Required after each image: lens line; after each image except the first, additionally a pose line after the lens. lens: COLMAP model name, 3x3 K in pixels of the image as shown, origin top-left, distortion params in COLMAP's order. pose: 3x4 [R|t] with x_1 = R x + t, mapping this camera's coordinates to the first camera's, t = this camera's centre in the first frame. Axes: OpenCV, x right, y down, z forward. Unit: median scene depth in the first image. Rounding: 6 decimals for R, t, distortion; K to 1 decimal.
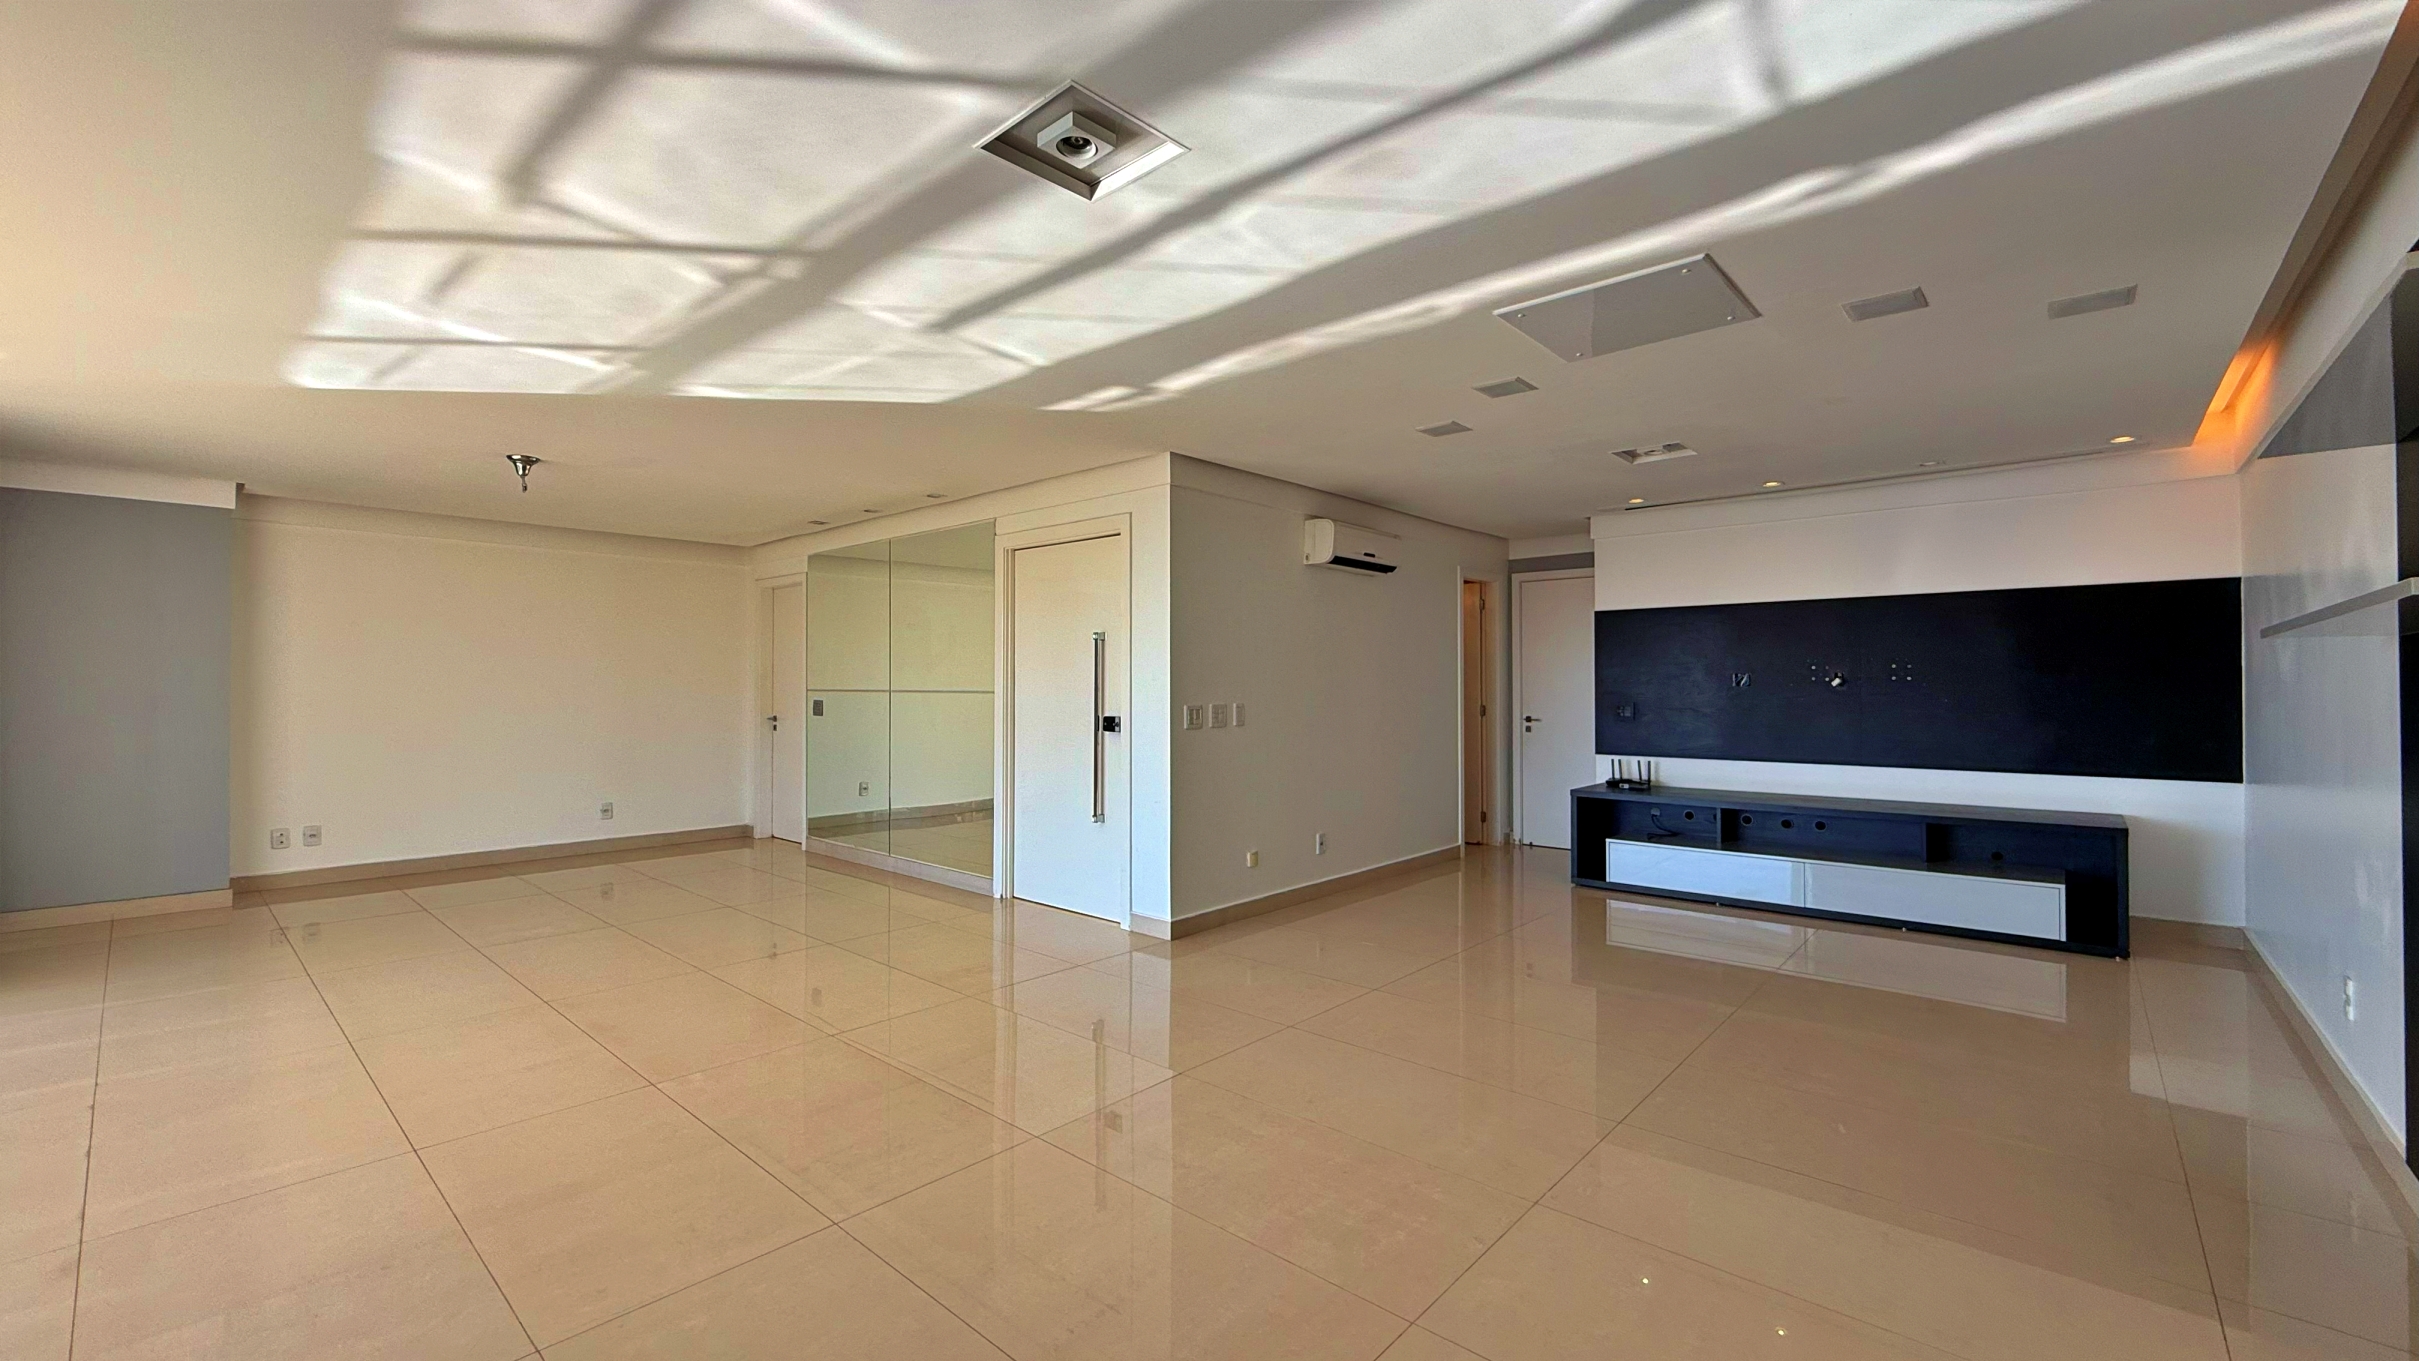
lens RADIAL K [[964.4, 0, 1199.1], [0, 964.4, 681.0], [0, 0, 1]] dist [0.000184, -0.000011]
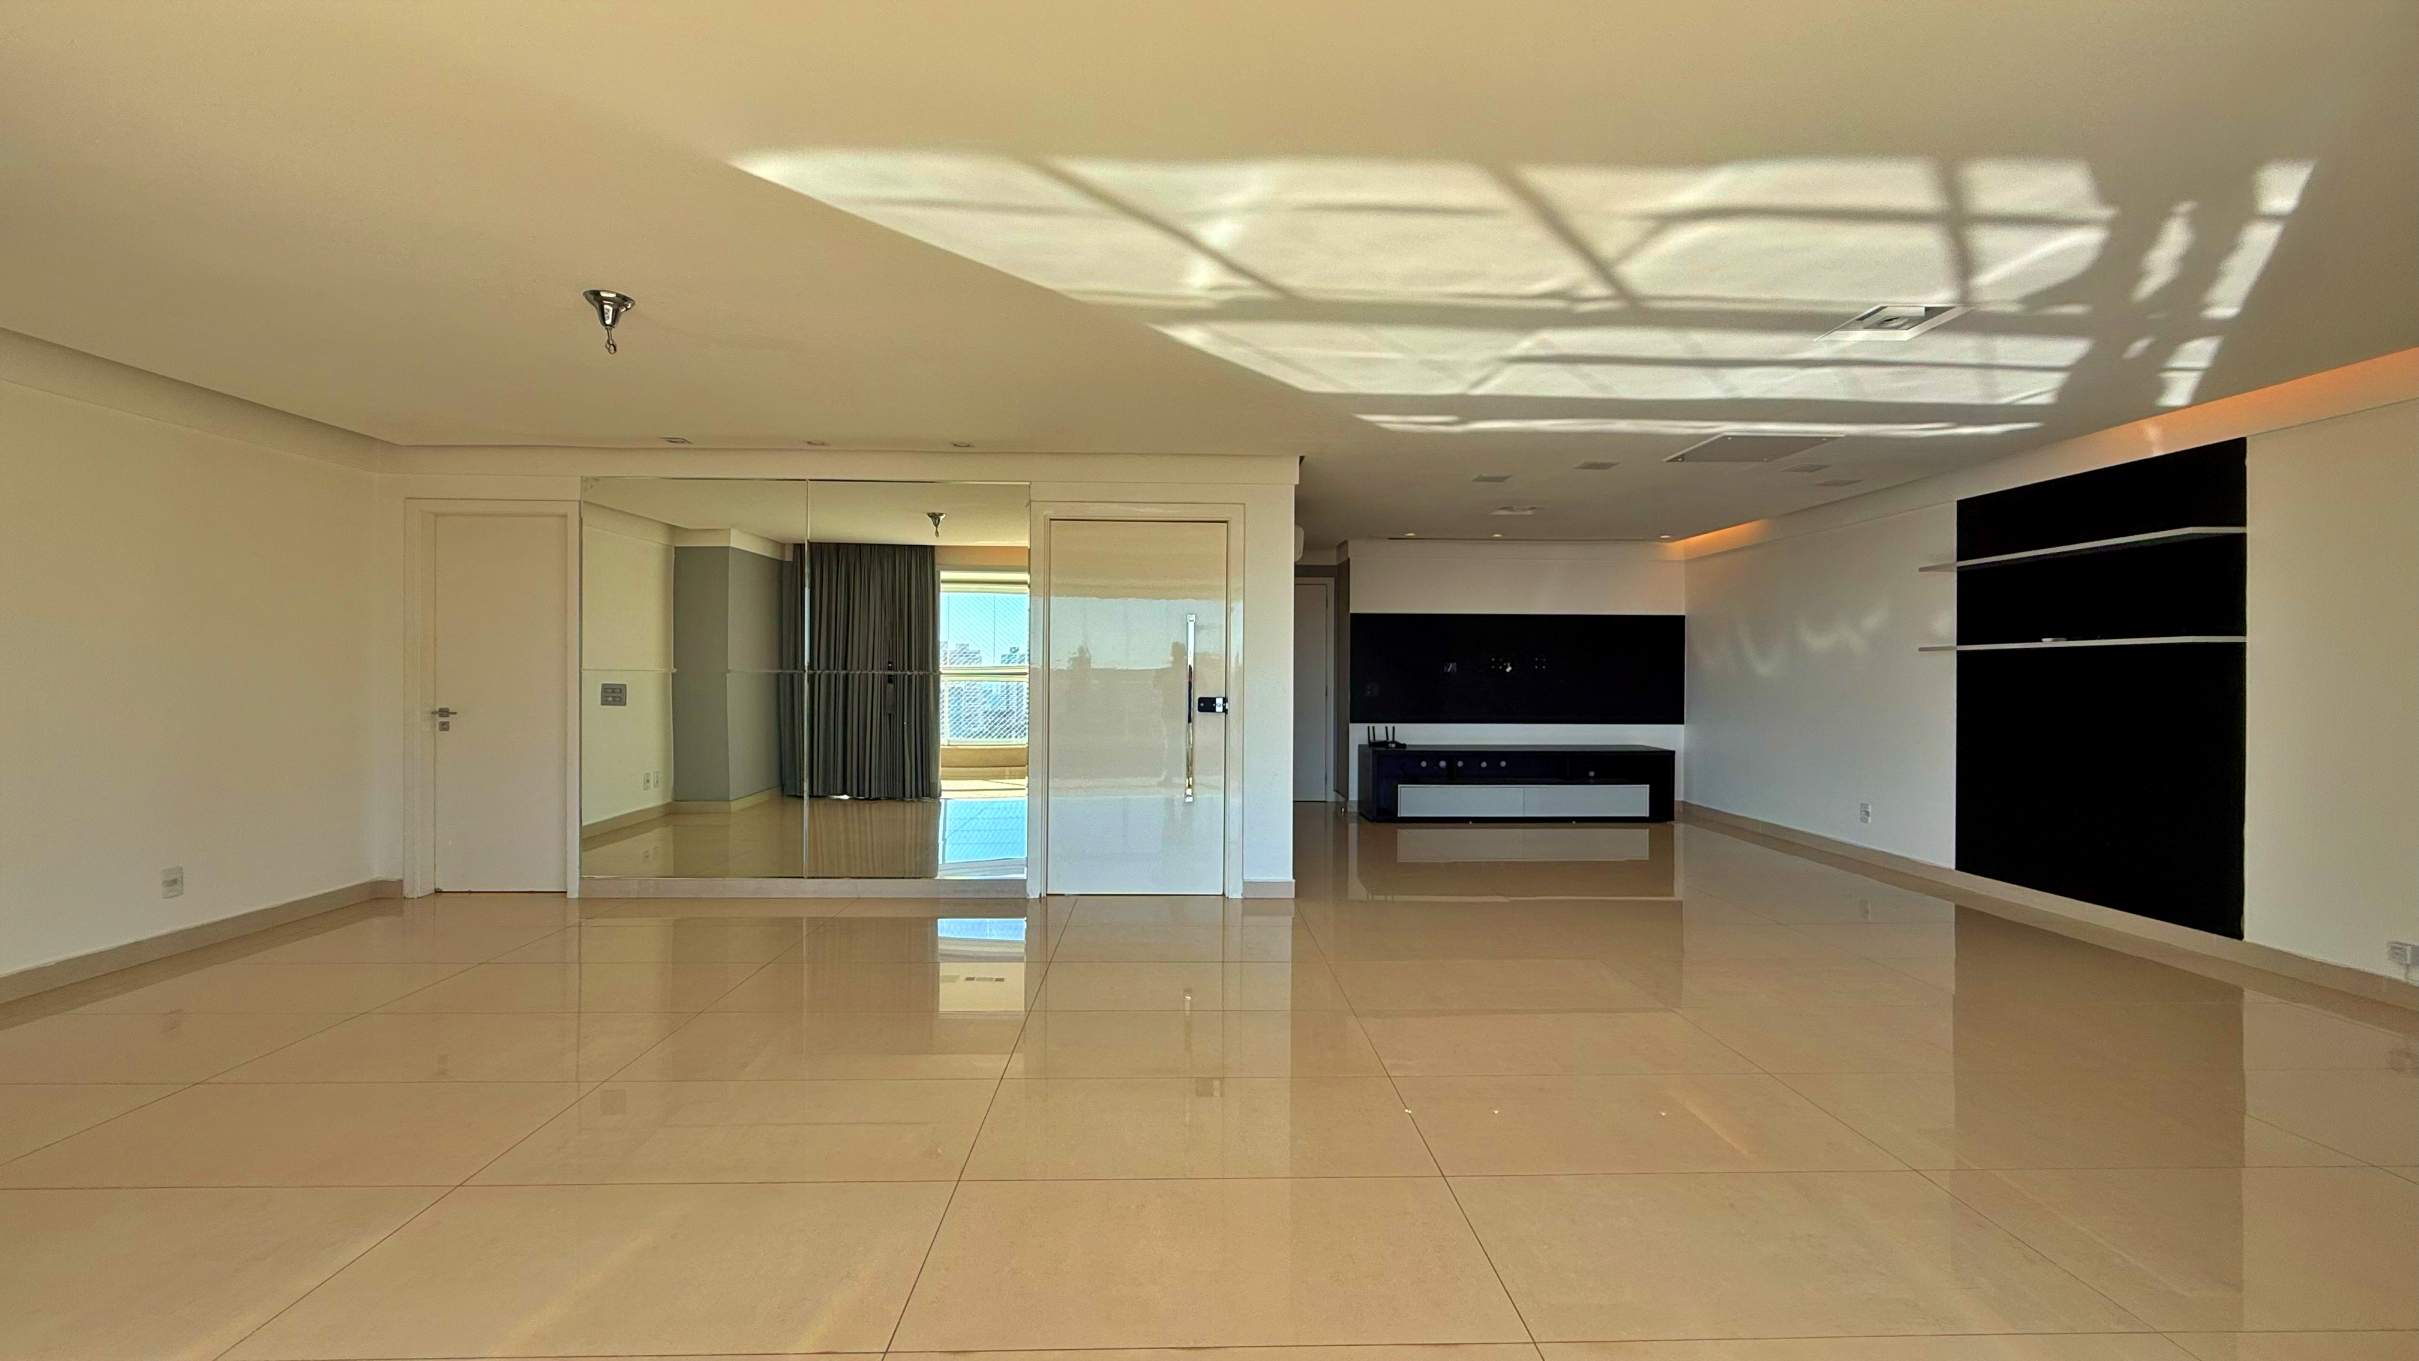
lens RADIAL K [[980.2, 0, 1194.4], [0, 980.2, 679.3], [0, 0, 1]] dist [0.001905, 0.000149]
pose [[0.718334, -0.000289, 0.695698, -0.864131], [-0.011202, 0.999865, 0.011983, 0.004796], [-0.695608, -0.016401, 0.718234, 0.264587]]
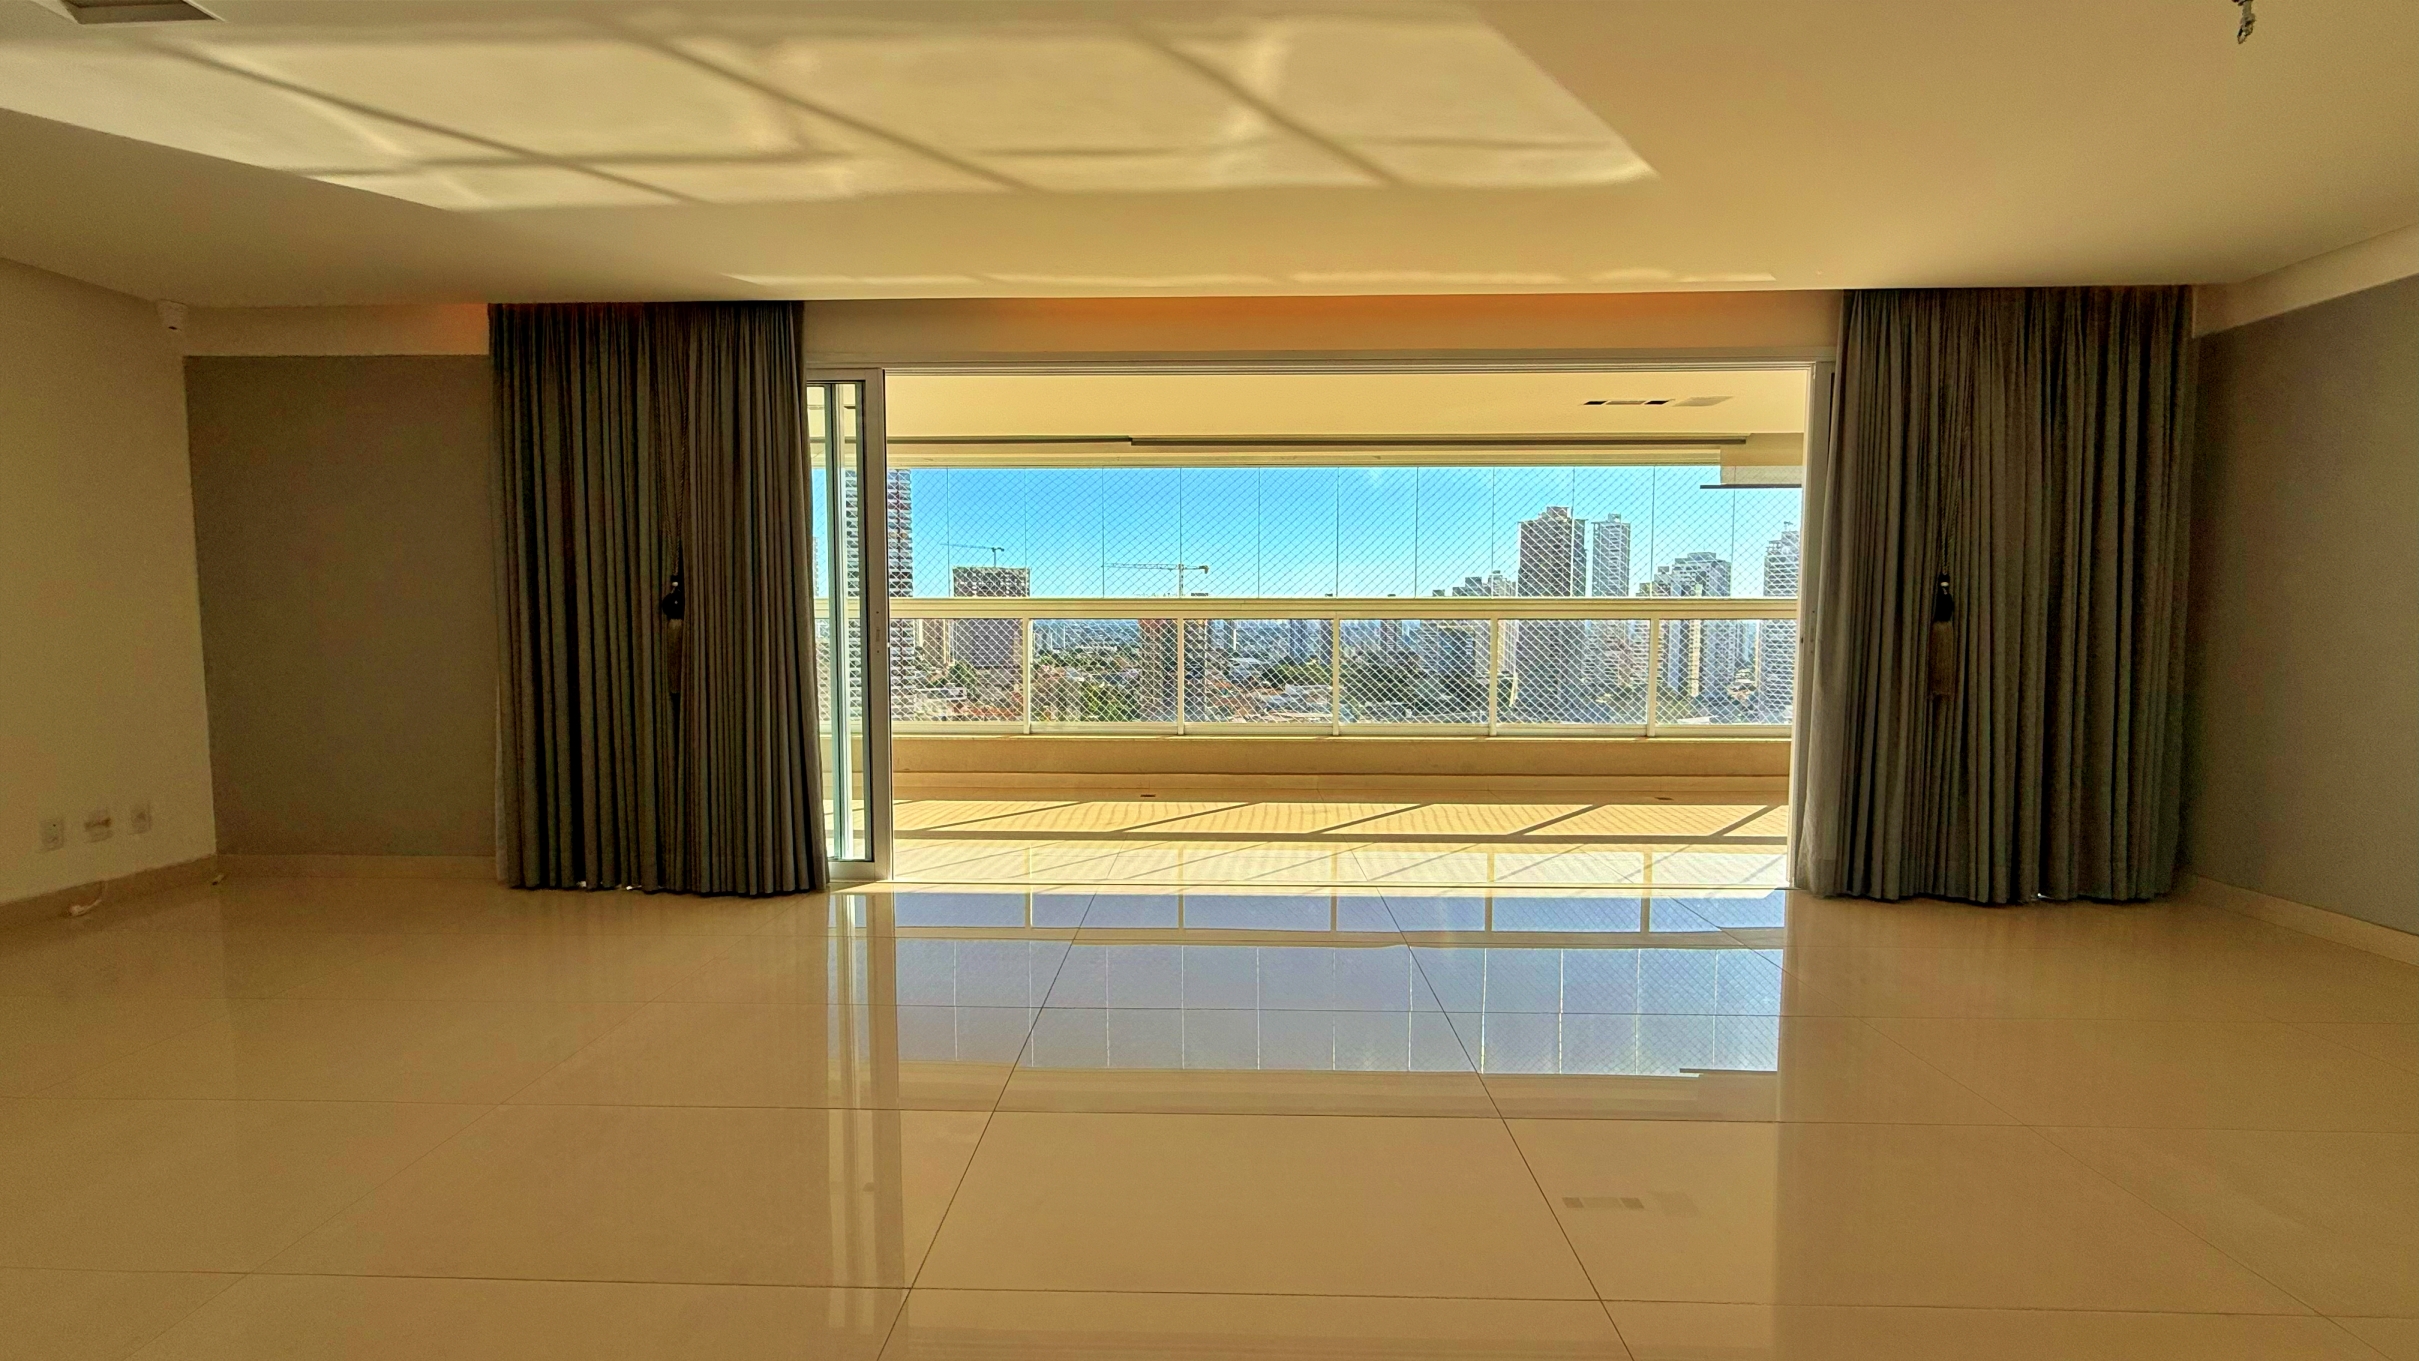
lens RADIAL K [[962.6, 0, 1196.3], [0, 962.6, 686.9], [0, 0, 1]] dist [-0.000126, -0.000111]
pose [[-0.763439, 0.051112, -0.643854, -0.128504], [0.006137, 0.997393, 0.071901, 0.023418], [0.645850, 0.050941, -0.761763, 1.021375]]
